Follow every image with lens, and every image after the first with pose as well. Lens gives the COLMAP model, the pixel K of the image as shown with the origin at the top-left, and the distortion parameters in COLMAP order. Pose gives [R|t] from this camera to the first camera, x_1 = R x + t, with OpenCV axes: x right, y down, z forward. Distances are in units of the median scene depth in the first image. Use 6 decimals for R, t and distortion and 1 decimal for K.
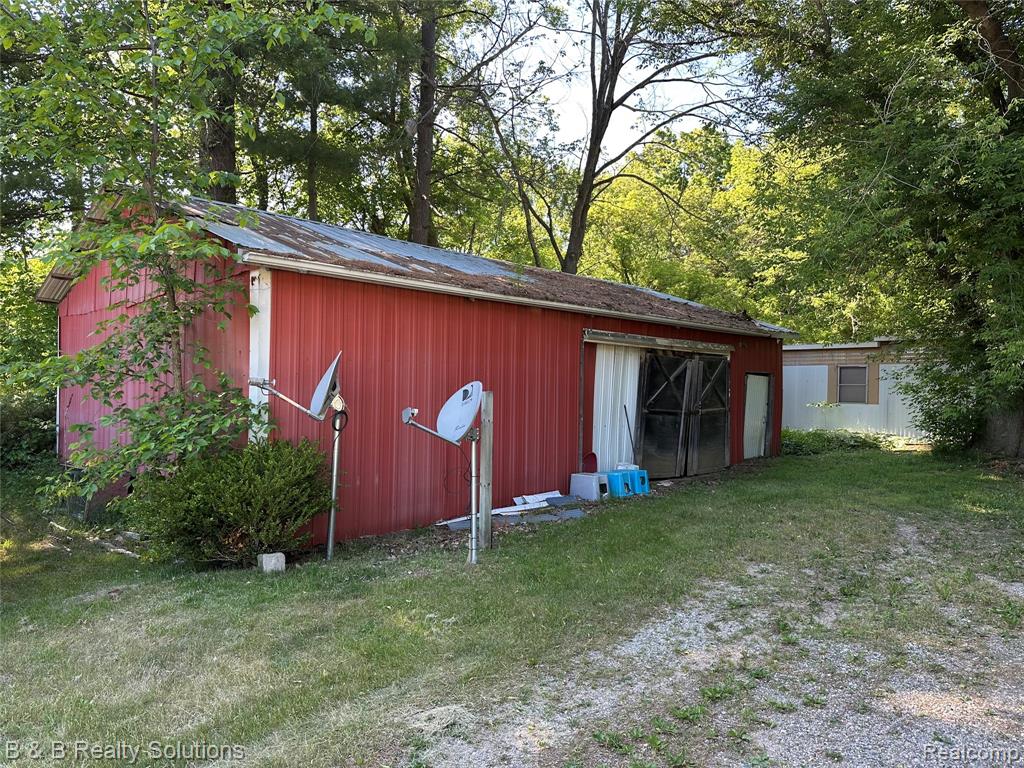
lens RADIAL K [[712.1, 0, 512.0], [0, 712.1, 384.0], [0, 0, 1]] dist [0.099352, -0.139646]
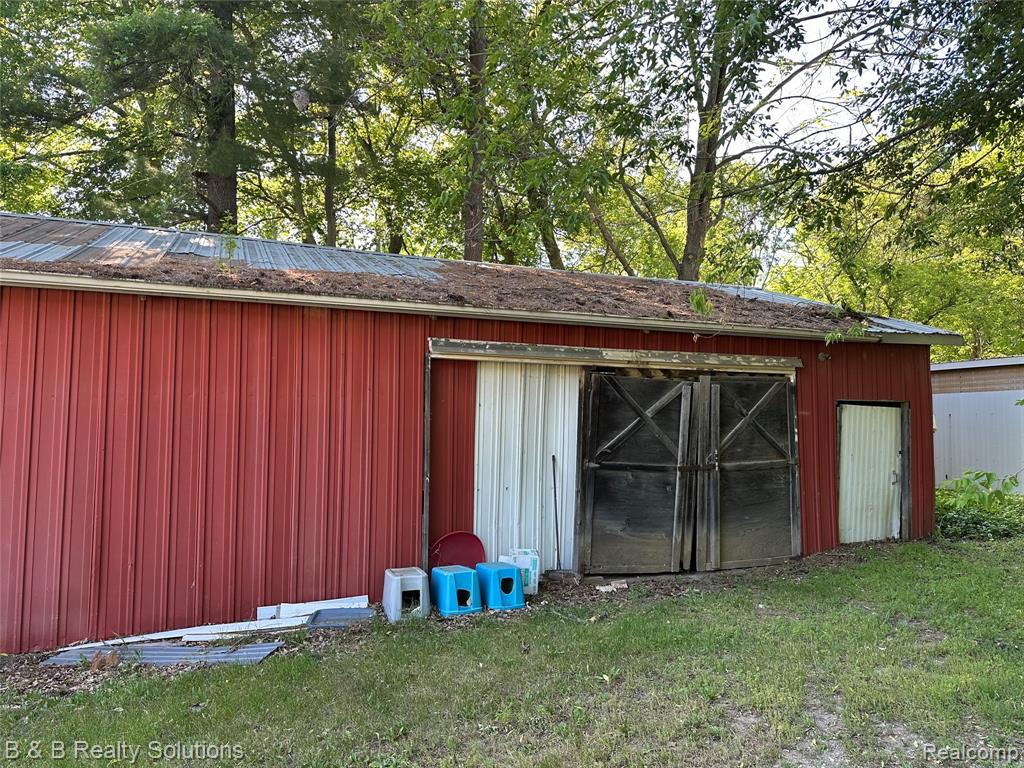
lens RADIAL K [[712.1, 0, 512.0], [0, 712.1, 384.0], [0, 0, 1]] dist [0.099352, -0.139646]
pose [[0.922987, -0.044142, -0.382292, 0.352913], [0.018618, 0.997358, -0.070212, 0.008699], [0.384381, 0.057687, 0.921370, 0.371523]]
